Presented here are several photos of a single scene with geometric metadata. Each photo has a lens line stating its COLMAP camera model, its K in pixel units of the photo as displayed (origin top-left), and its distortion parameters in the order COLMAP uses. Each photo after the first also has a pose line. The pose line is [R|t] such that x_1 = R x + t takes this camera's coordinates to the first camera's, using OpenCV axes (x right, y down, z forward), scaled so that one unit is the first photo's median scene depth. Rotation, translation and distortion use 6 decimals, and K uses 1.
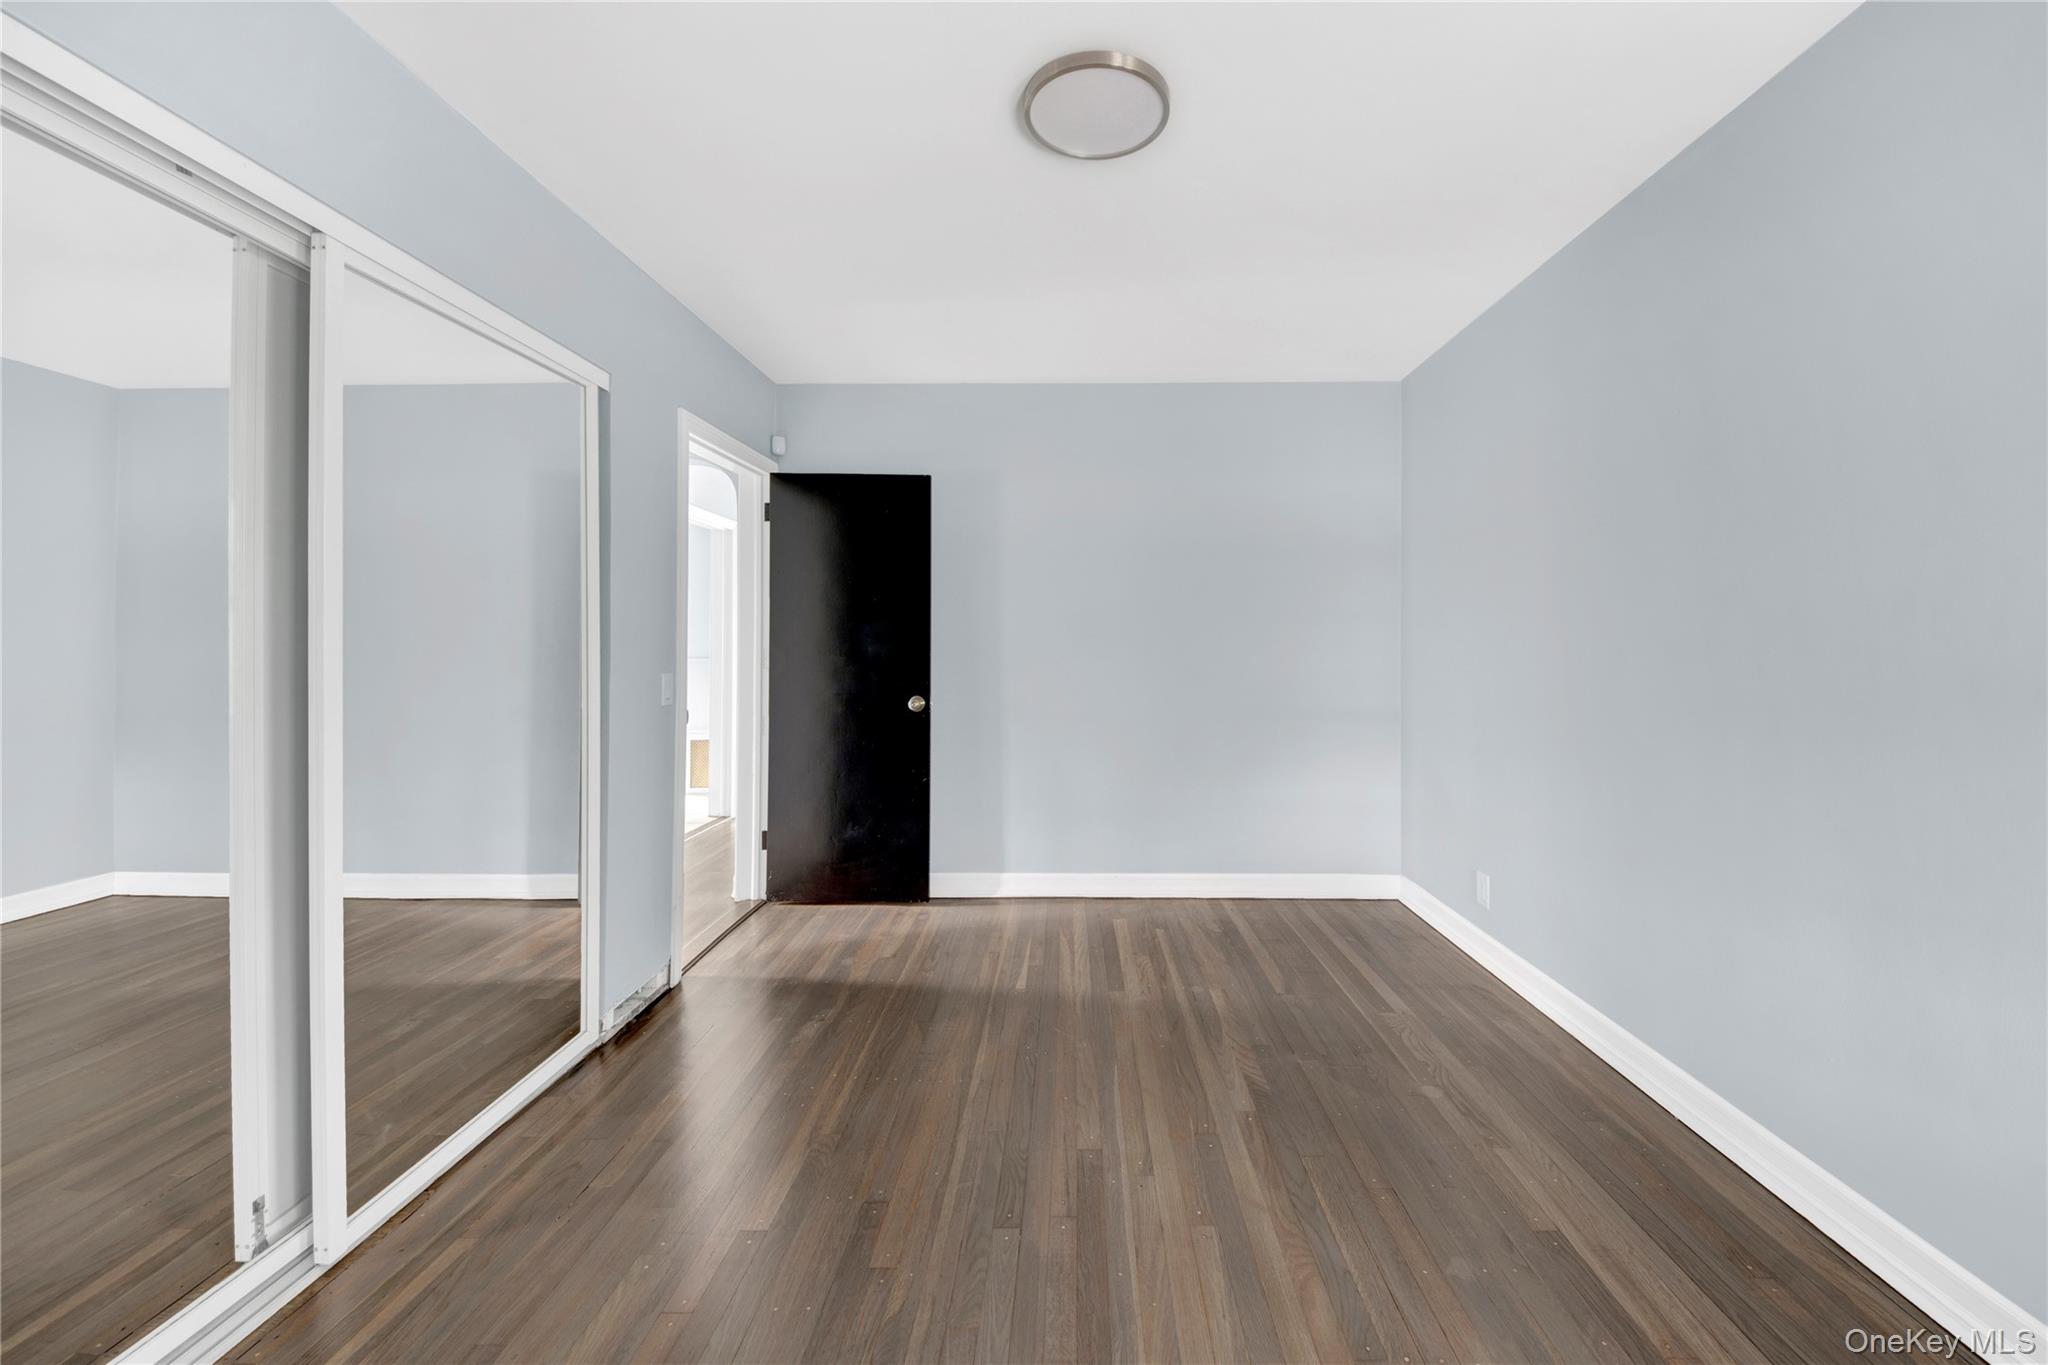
lens RADIAL K [[780.1, 0, 1024.0], [0, 780.1, 682.5], [0, 0, 1]] dist [-0.000268, -0.000079]
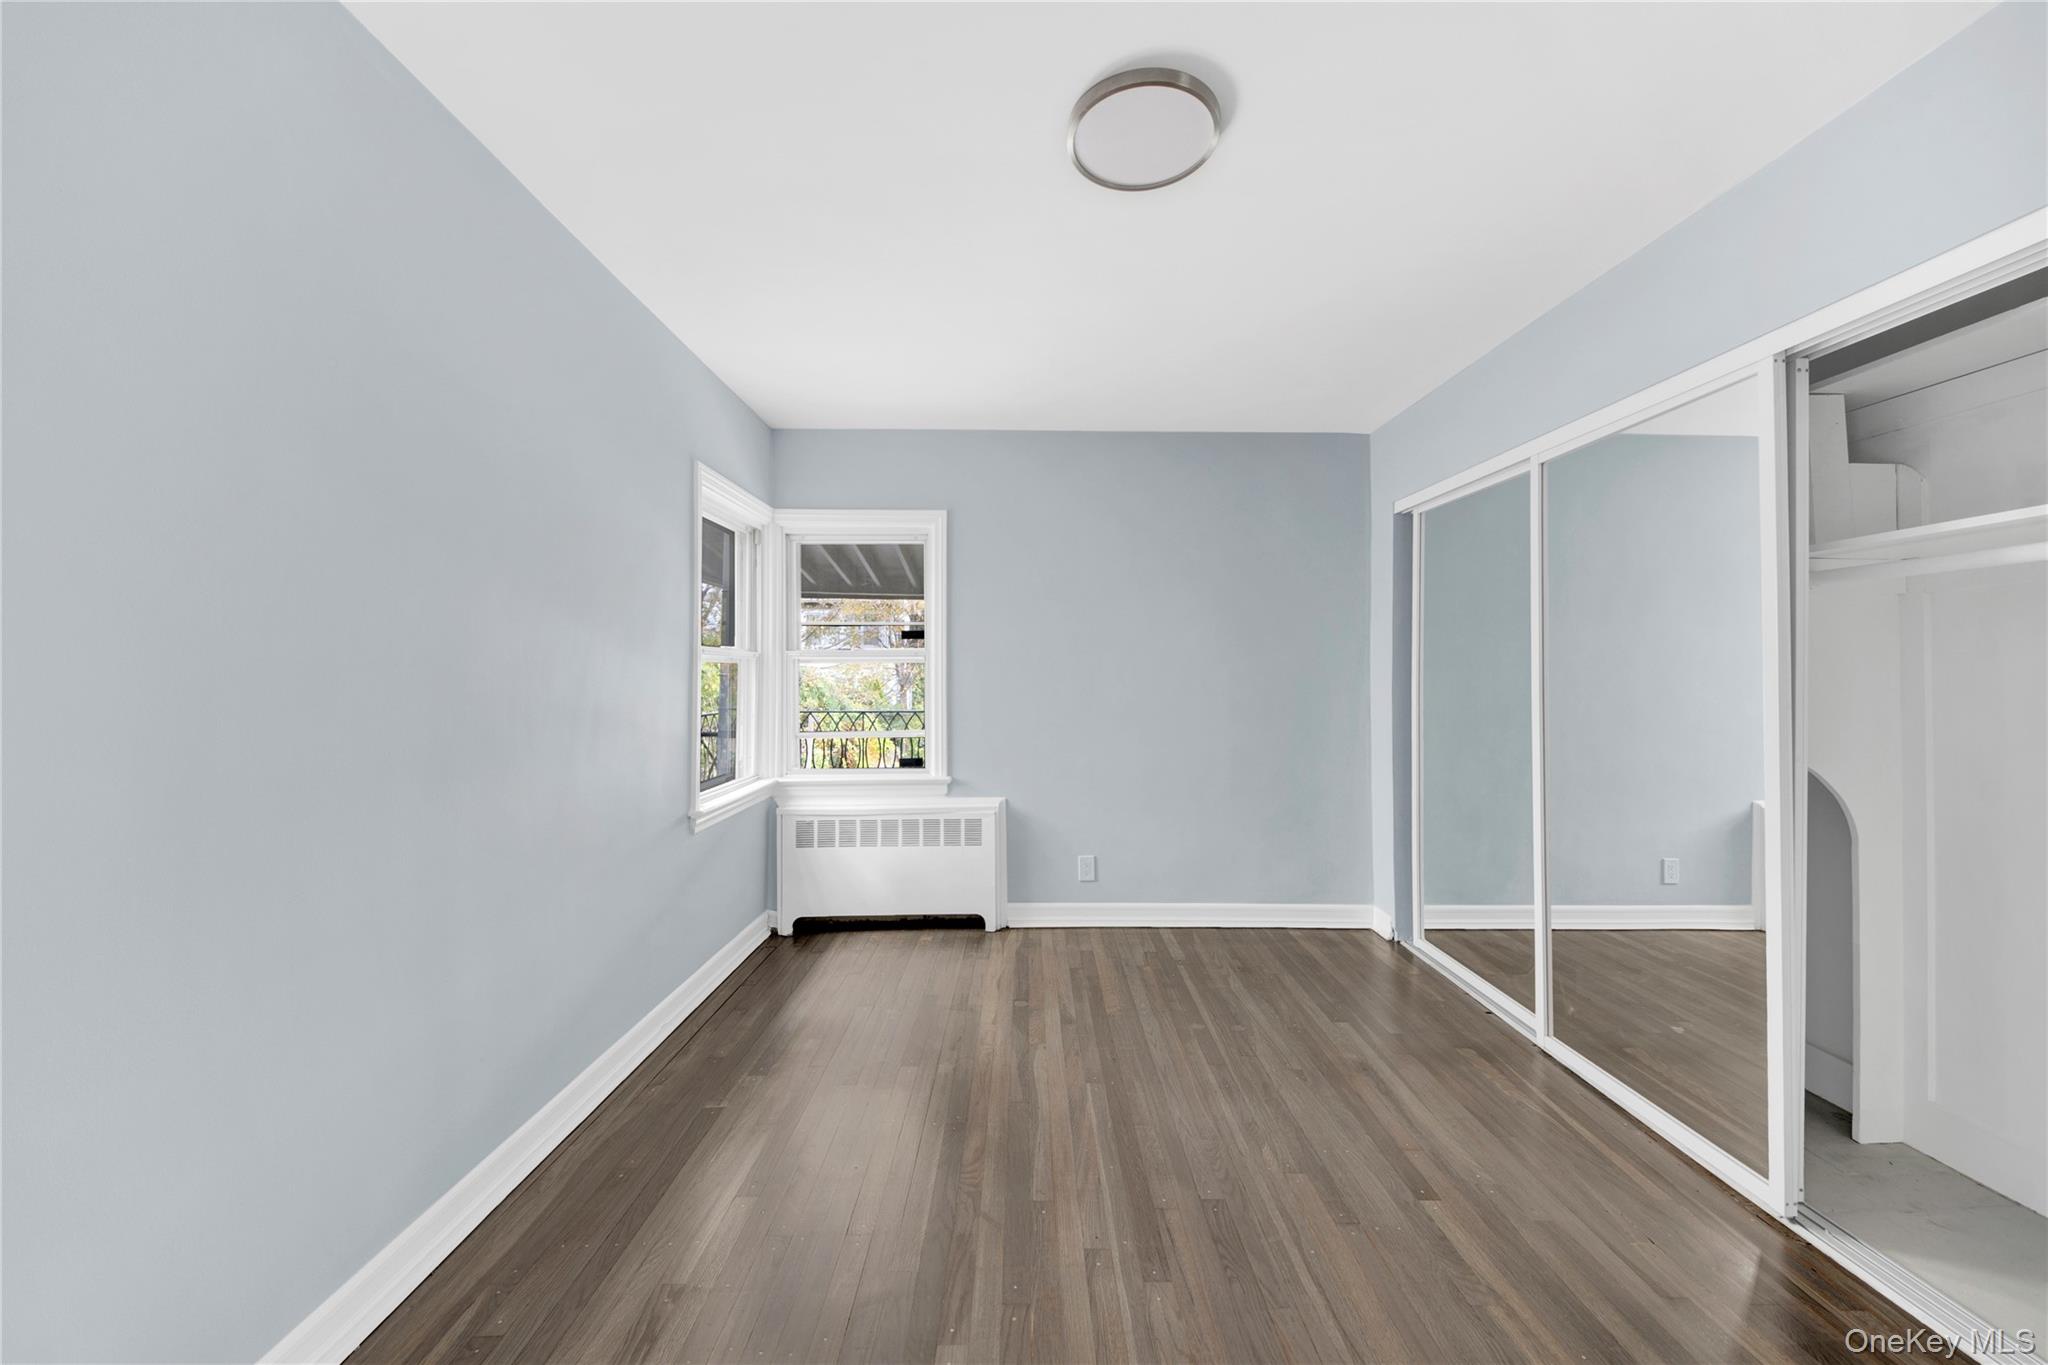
lens RADIAL K [[780.1, 0, 1024.0], [0, 780.1, 682.5], [0, 0, 1]] dist [-0.000268, -0.000079]
pose [[-0.997604, -0.005322, -0.068980, 0.311228], [-0.008868, 0.998649, 0.051210, -0.104443], [0.068614, 0.051699, -0.996303, 1.922733]]
